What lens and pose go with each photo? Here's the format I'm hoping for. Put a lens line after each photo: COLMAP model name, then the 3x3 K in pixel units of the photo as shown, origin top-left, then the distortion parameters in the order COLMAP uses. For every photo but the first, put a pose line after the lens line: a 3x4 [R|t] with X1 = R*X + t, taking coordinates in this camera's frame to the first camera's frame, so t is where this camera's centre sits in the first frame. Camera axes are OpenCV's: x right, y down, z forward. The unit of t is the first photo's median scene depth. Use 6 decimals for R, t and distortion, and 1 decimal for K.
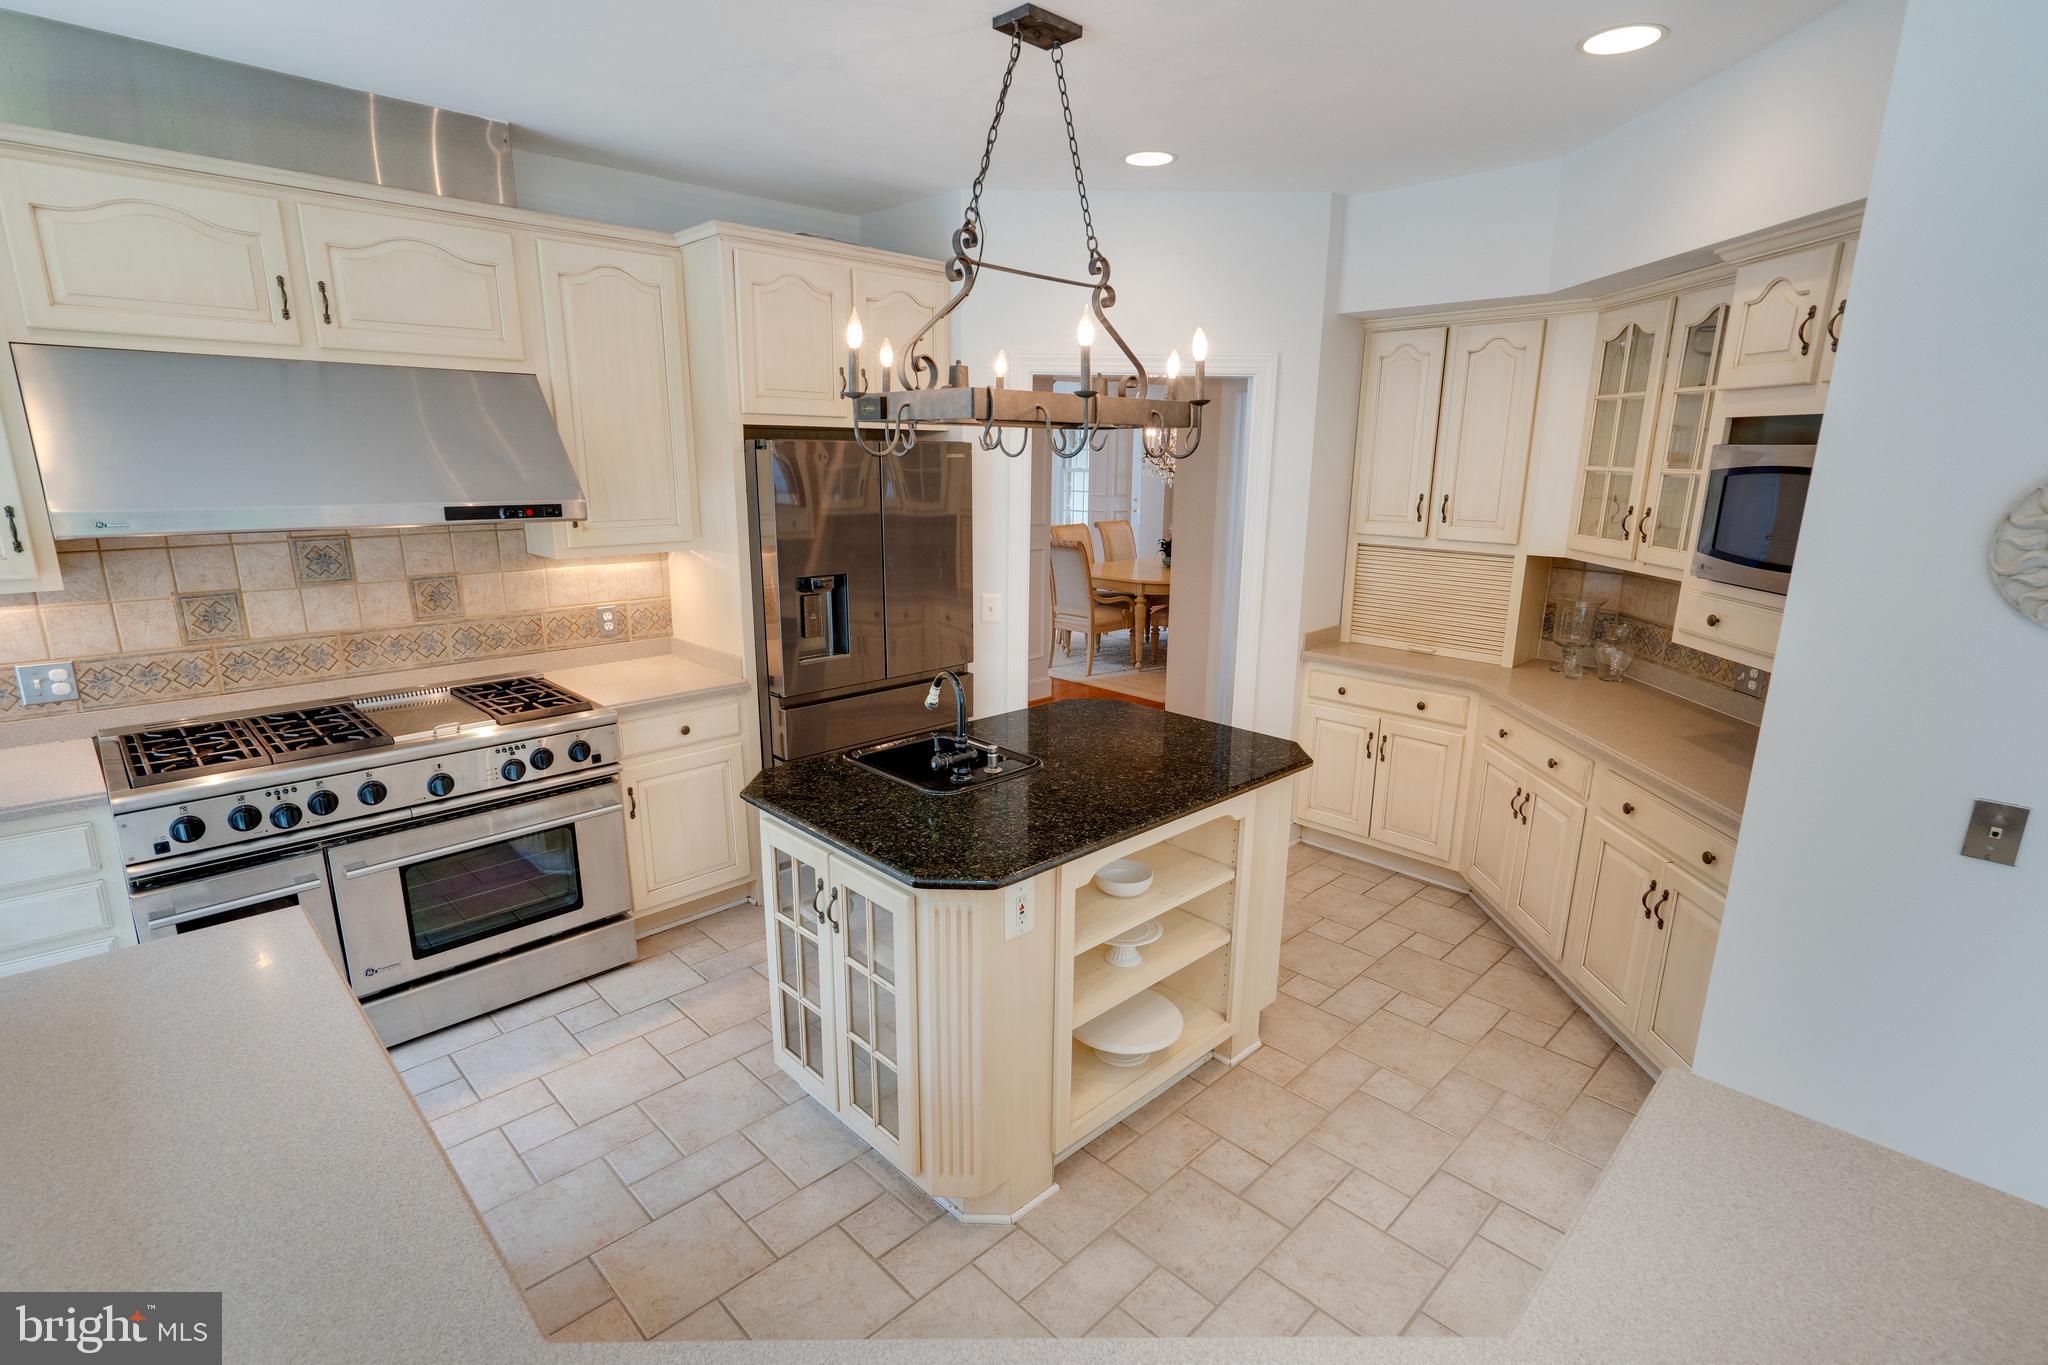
lens RADIAL K [[979.3, 0, 1024.0], [0, 979.3, 682.5], [0, 0, 1]] dist [0.012574, -0.000168]
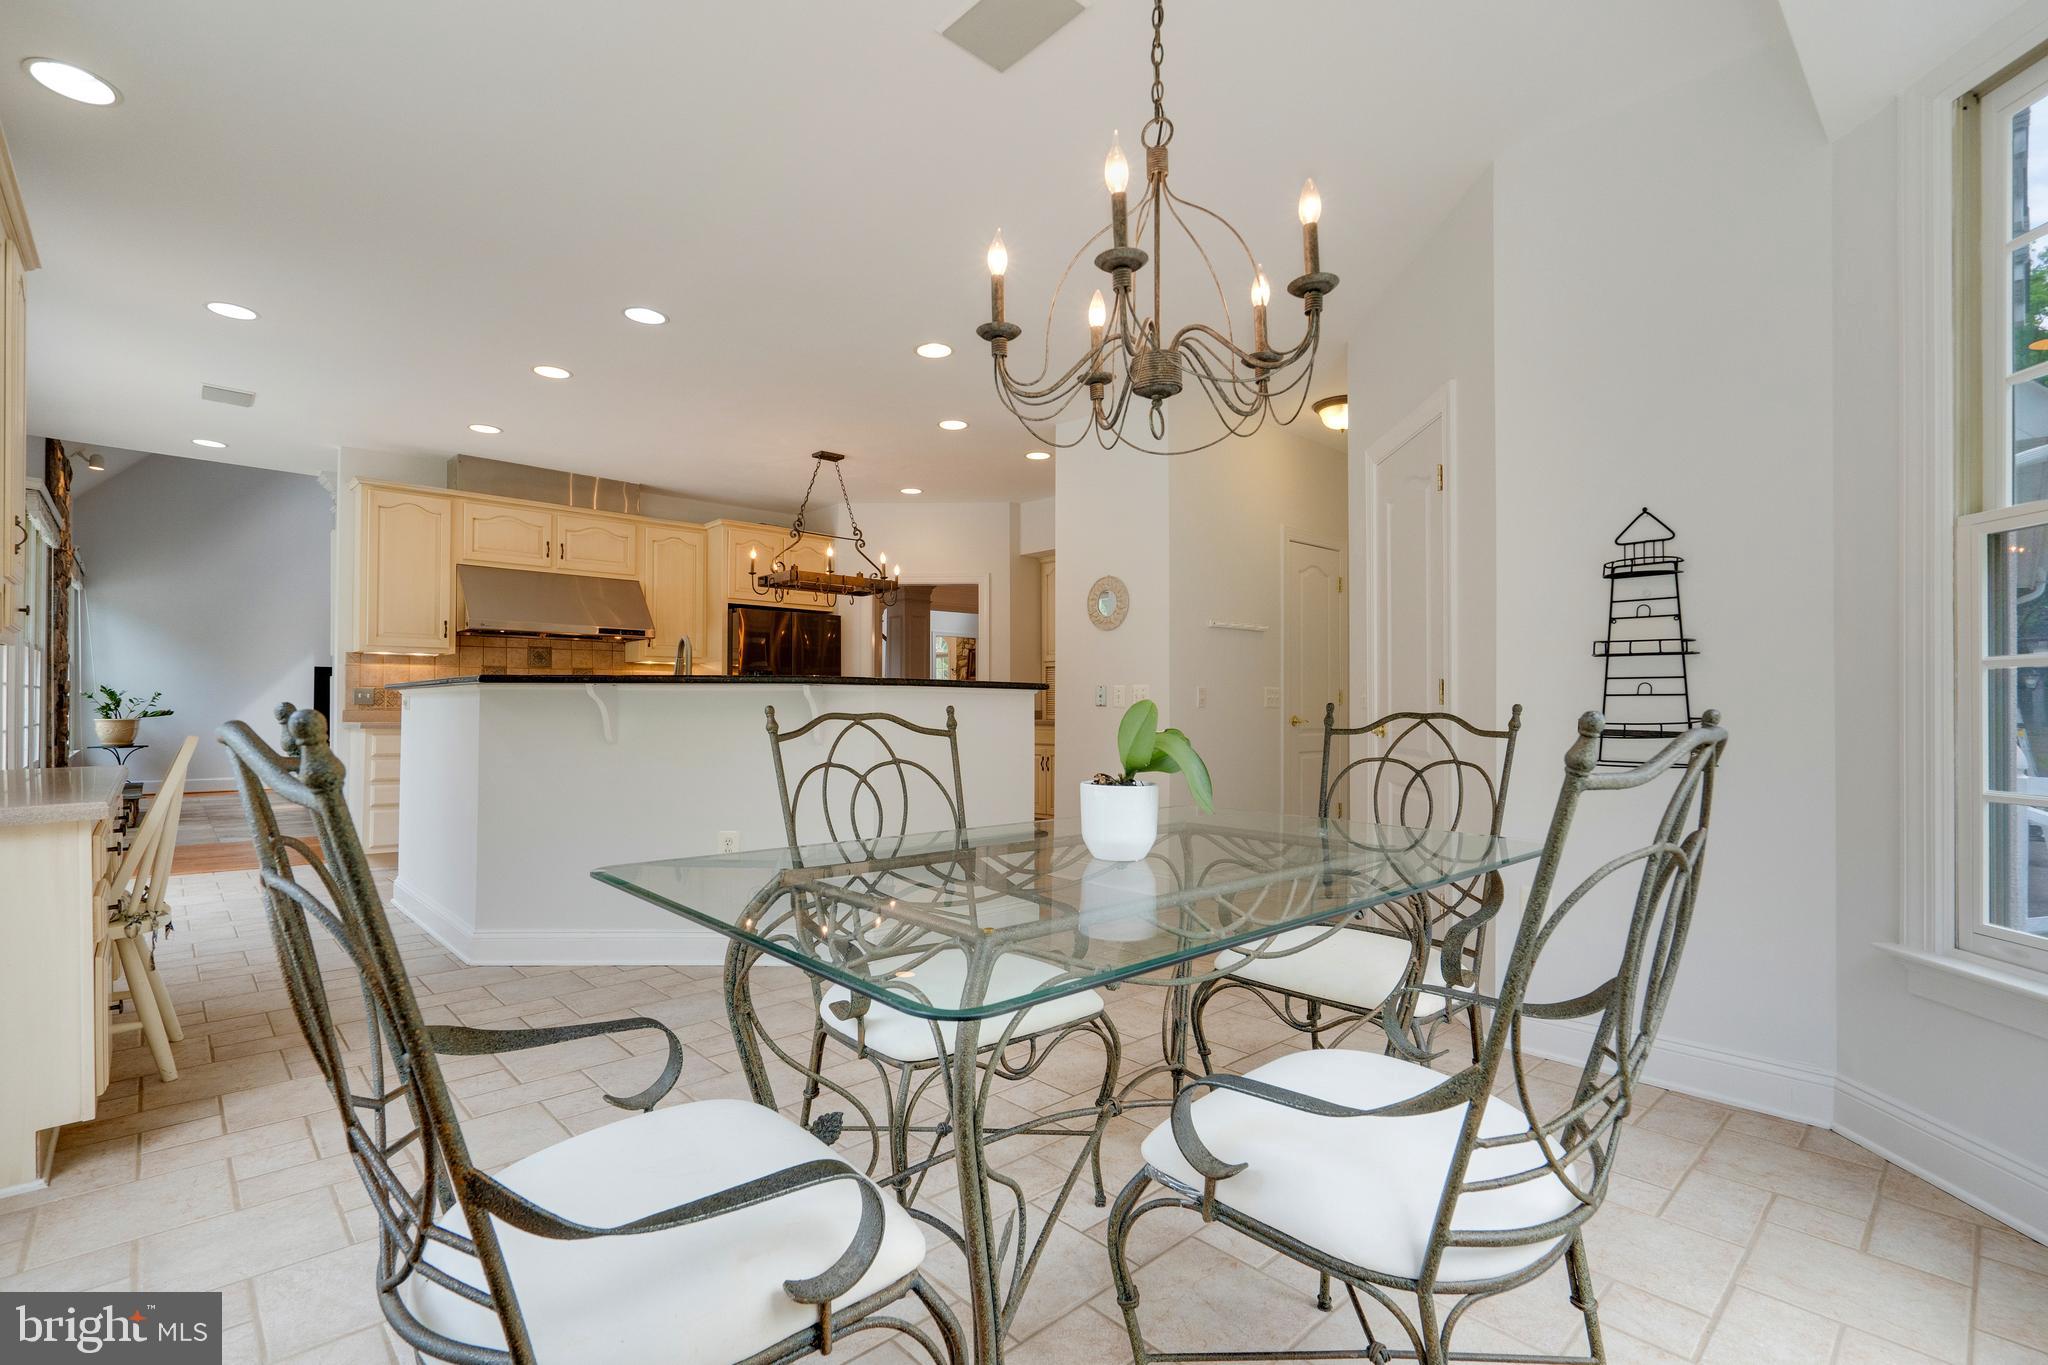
lens RADIAL K [[929.3, 0, 1028.5], [0, 929.3, 678.5], [0, 0, 1]] dist [-0.002332, 0.000228]
pose [[0.999789, -0.014518, -0.014531, 0.464012], [0.010079, 0.963144, -0.268799, 0.520565], [0.017898, 0.268596, 0.963087, -1.060648]]
